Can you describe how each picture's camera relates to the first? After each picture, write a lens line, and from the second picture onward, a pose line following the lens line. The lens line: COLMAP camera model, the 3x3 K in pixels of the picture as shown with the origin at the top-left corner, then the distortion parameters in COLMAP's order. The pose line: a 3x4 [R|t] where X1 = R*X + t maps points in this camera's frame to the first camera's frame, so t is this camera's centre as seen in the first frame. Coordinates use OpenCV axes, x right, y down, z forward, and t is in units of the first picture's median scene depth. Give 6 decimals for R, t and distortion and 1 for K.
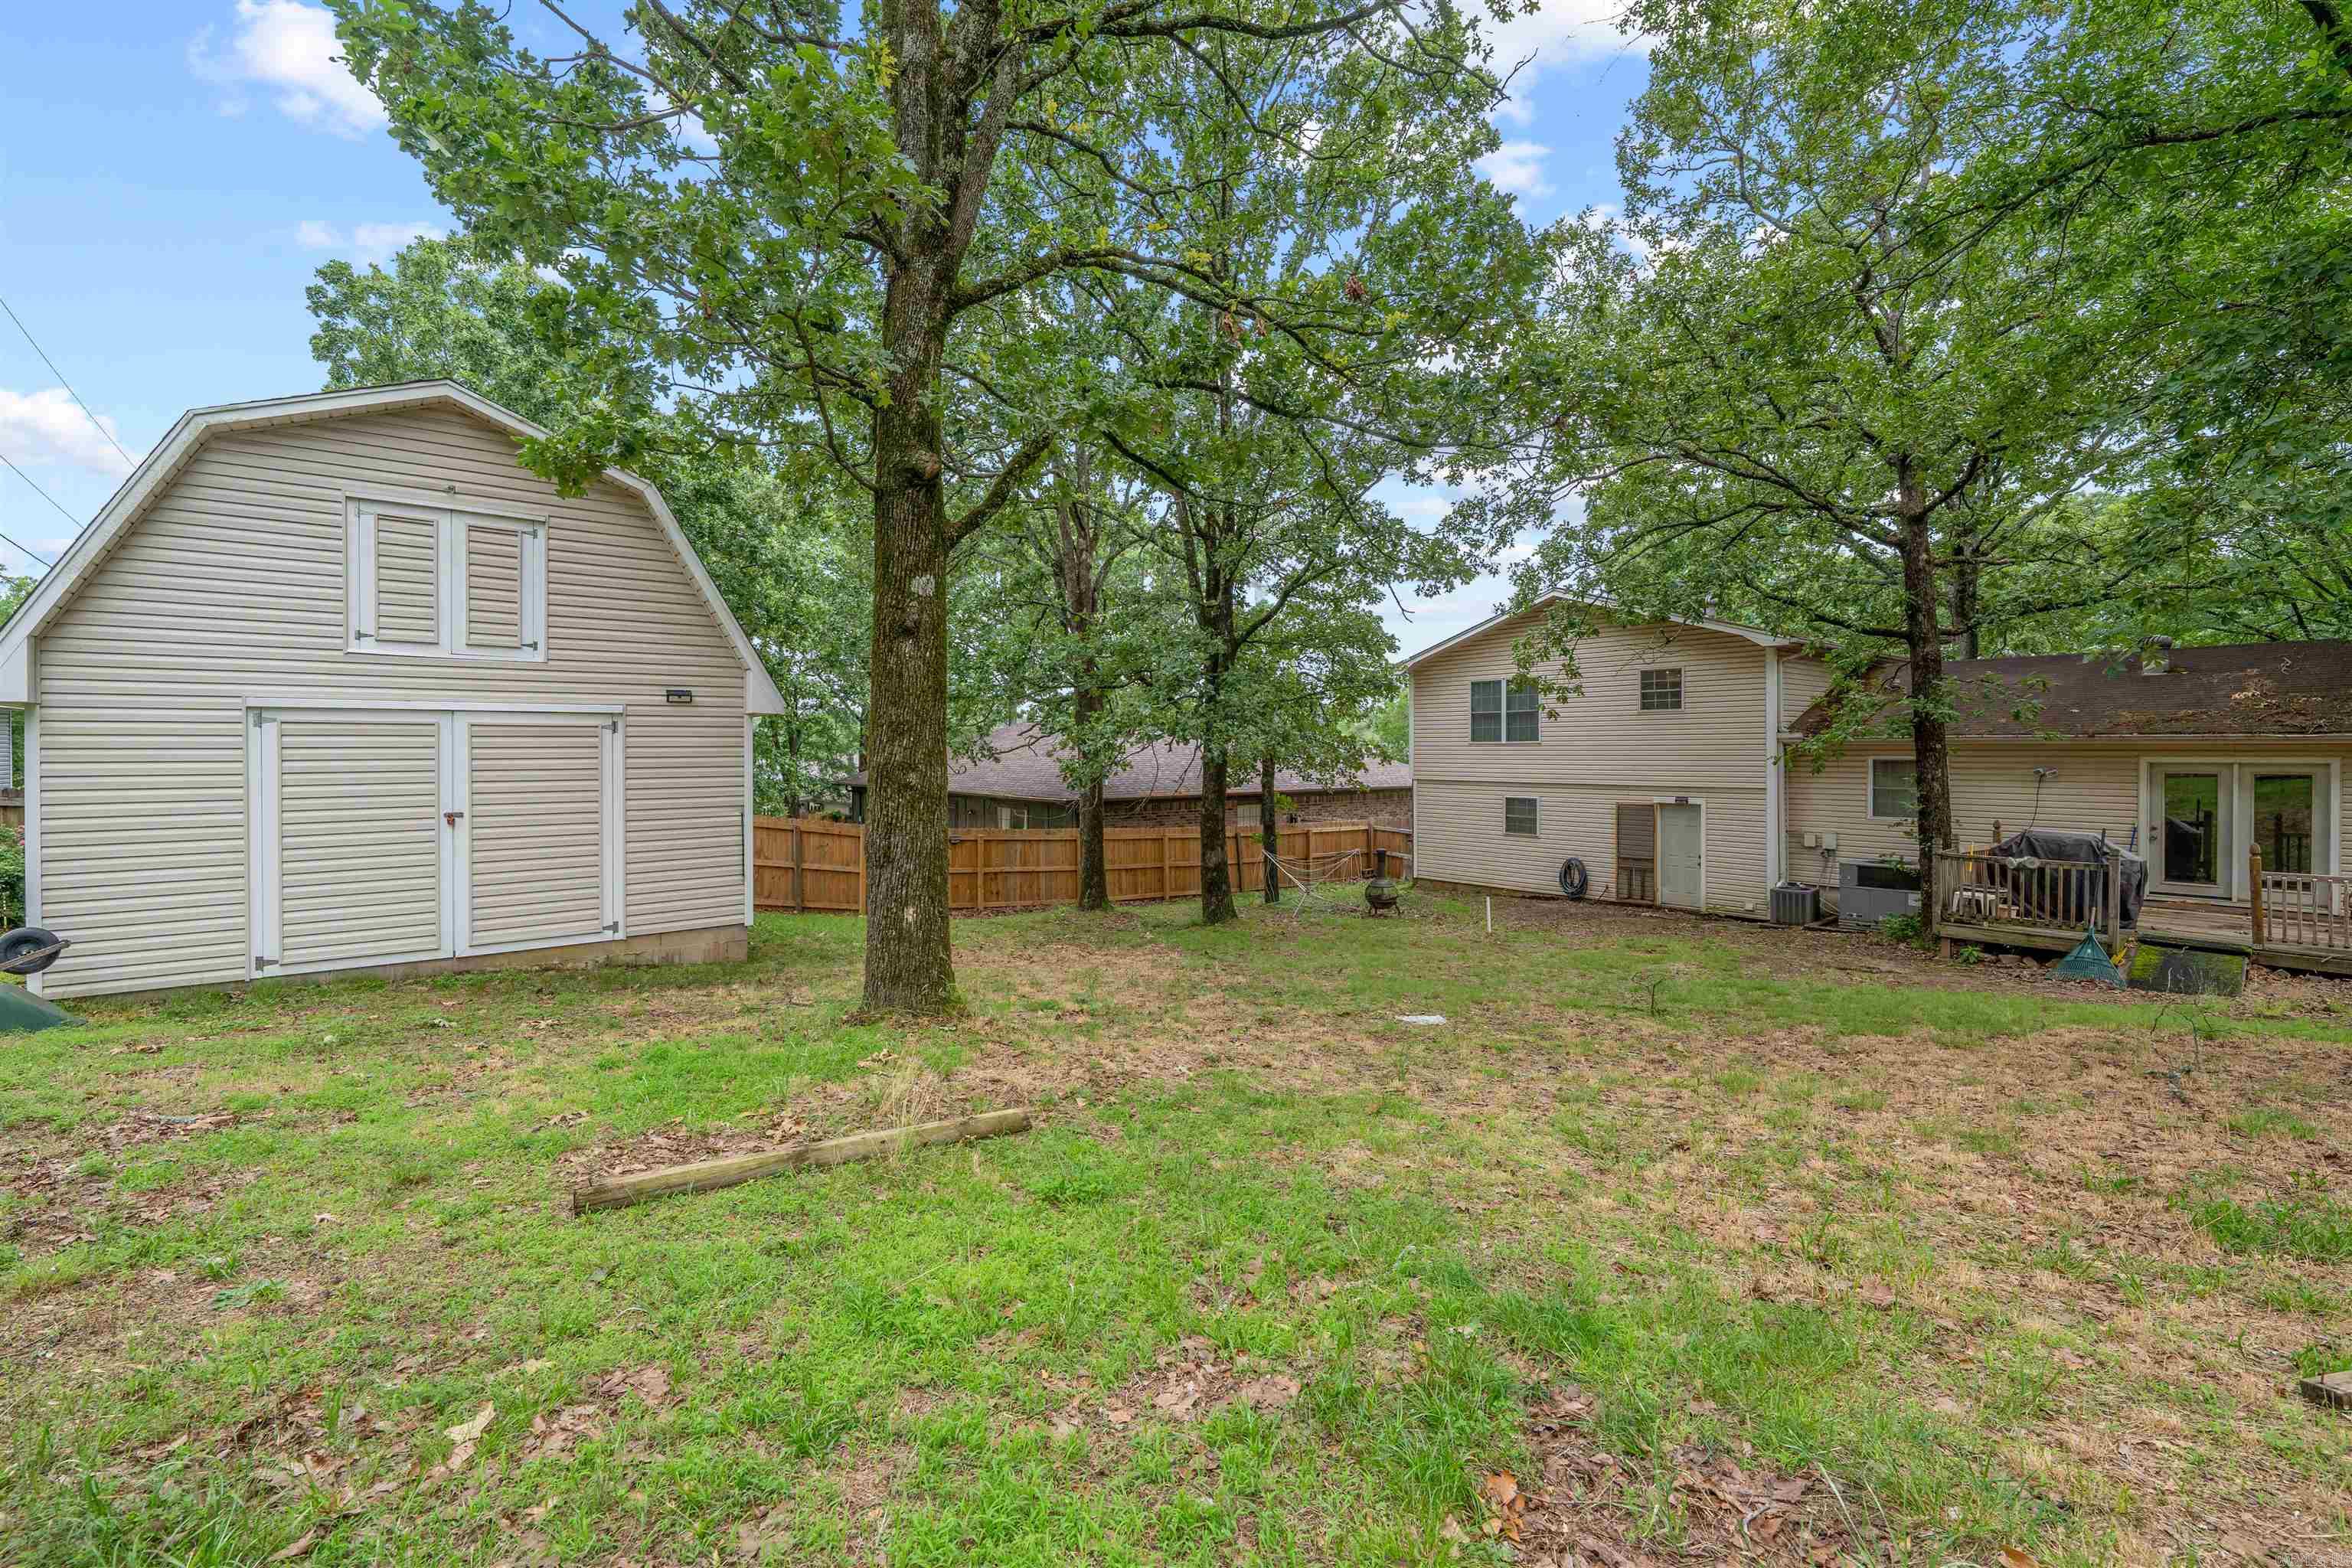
lens RADIAL K [[971.2, 0, 1185.8], [0, 971.2, 765.7], [0, 0, 1]] dist [0.005578, -0.003053]
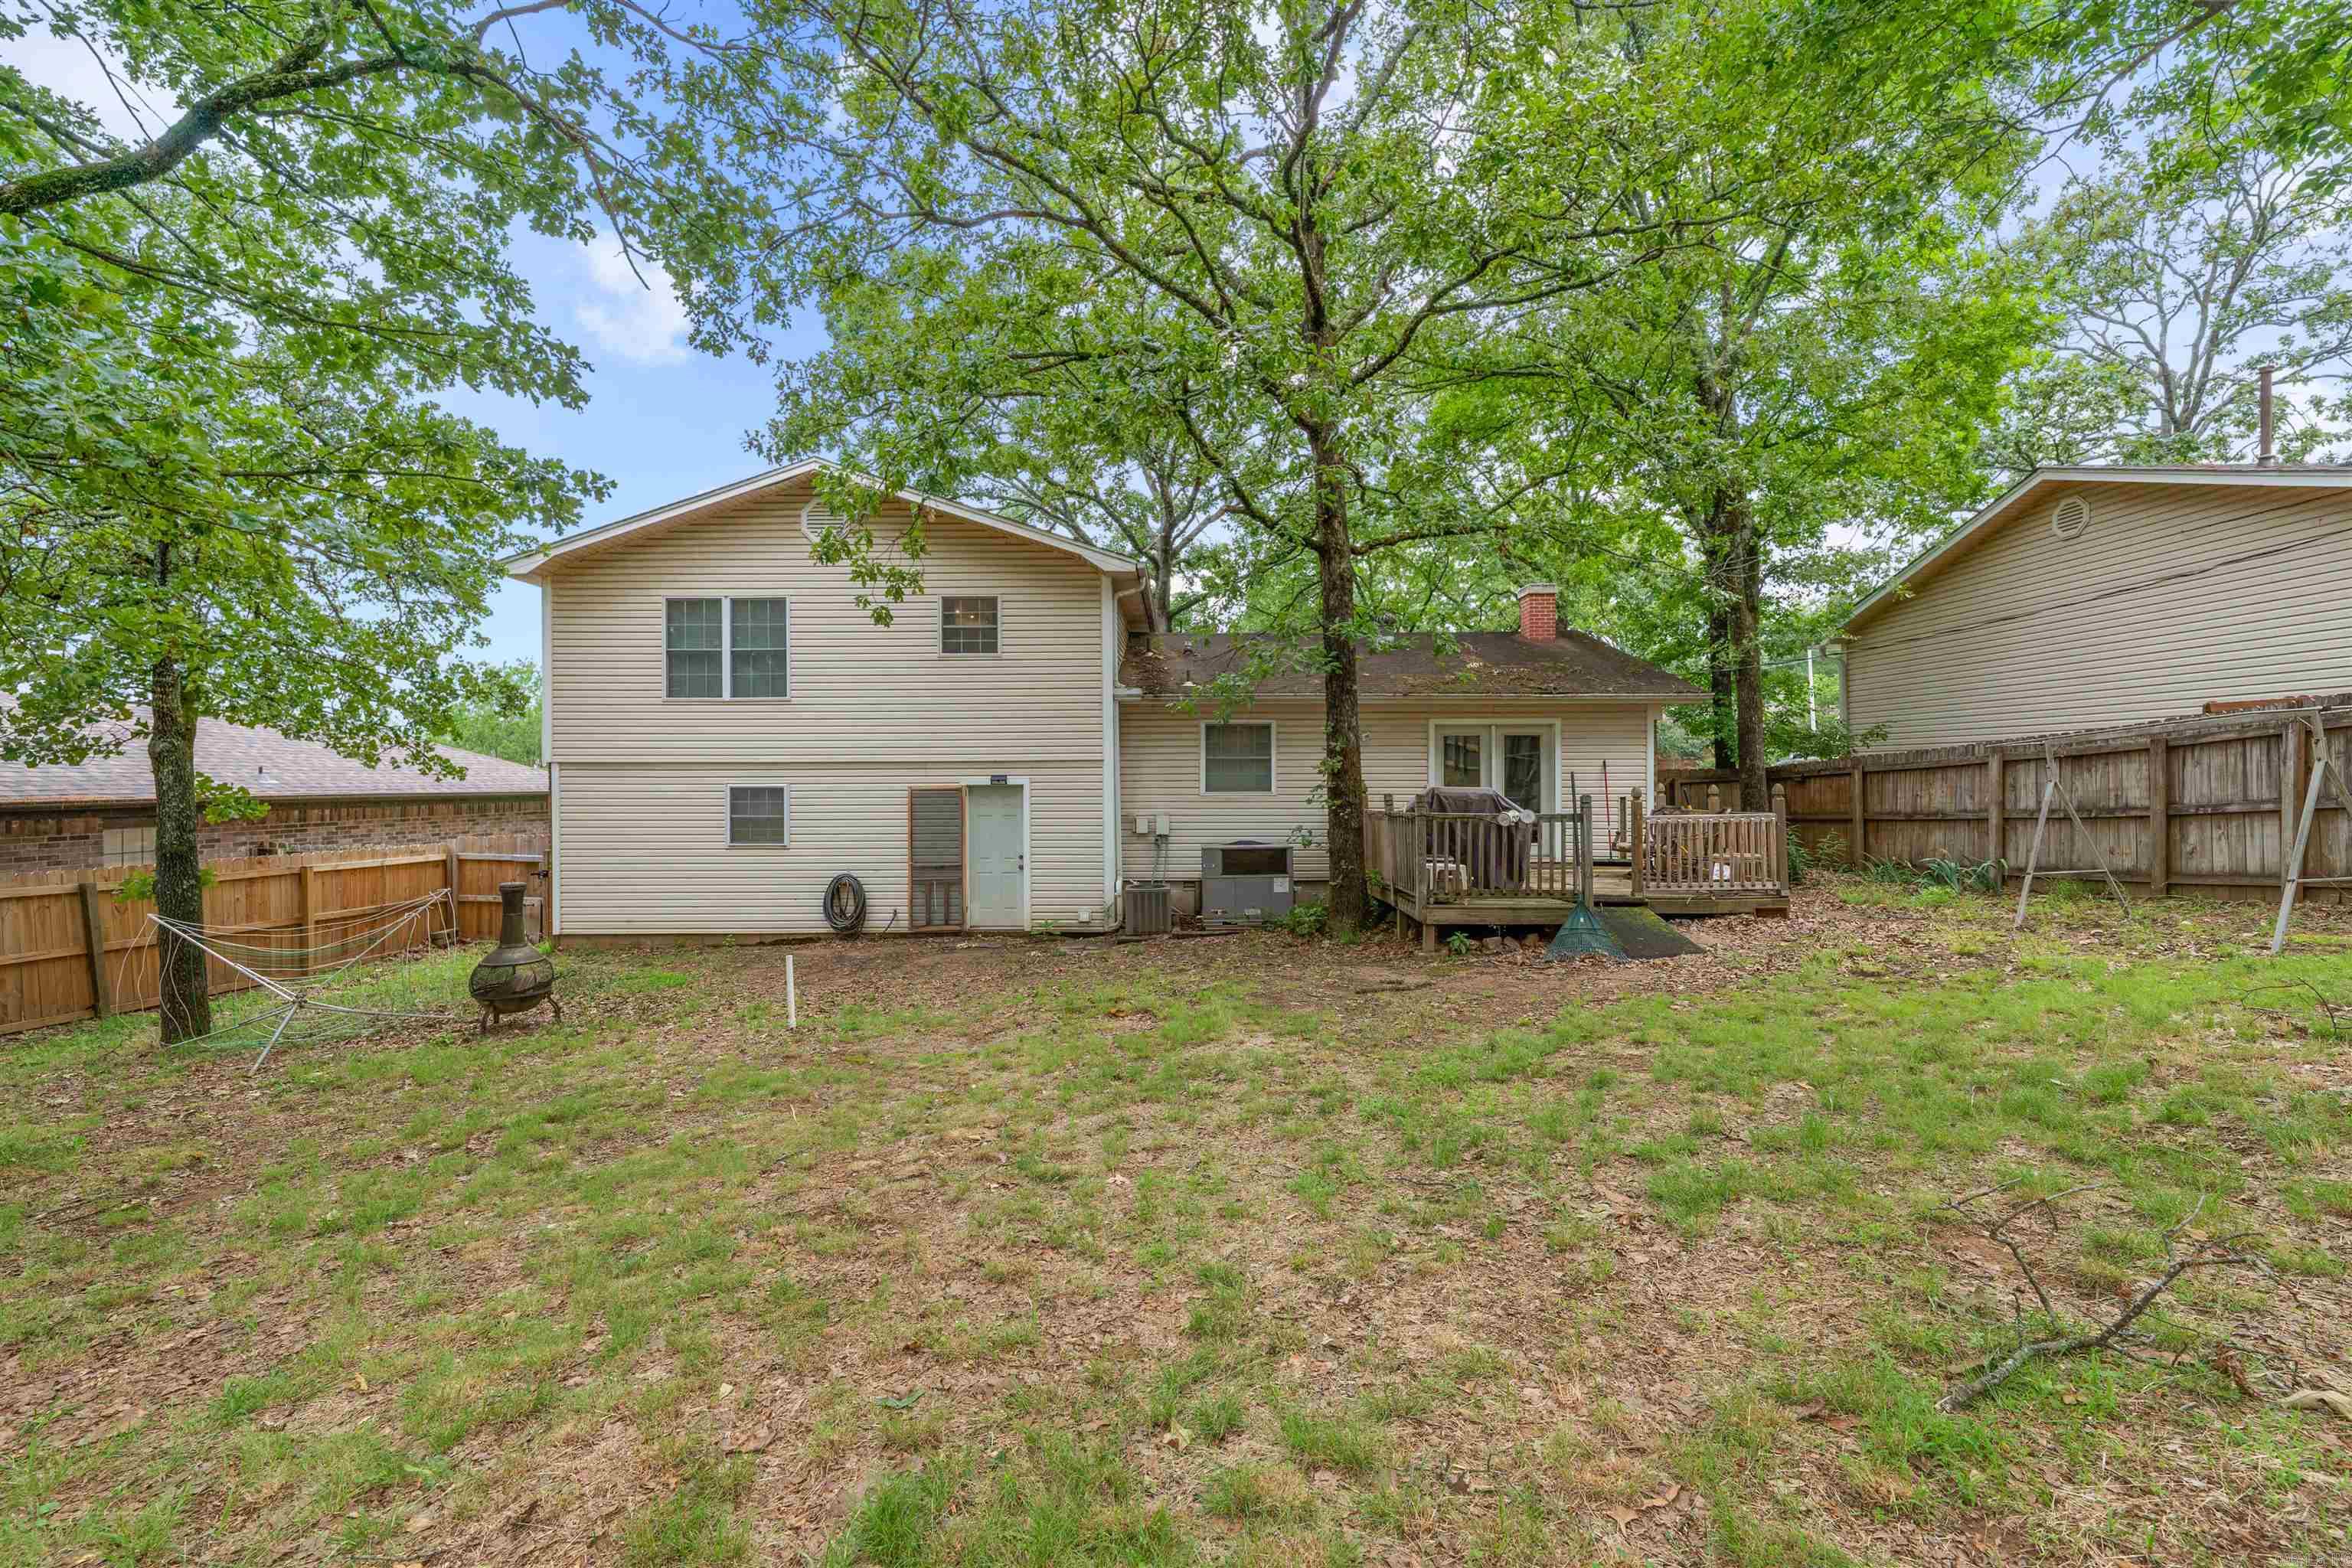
lens RADIAL K [[971.2, 0, 1188.0], [0, 971.2, 775.4], [0, 0, 1]] dist [0.005578, -0.003053]
pose [[0.657865, -0.000861, 0.753136, 0.059155], [0.018147, 0.999727, -0.014708, 0.043946], [-0.752918, 0.023343, 0.657701, 0.411759]]
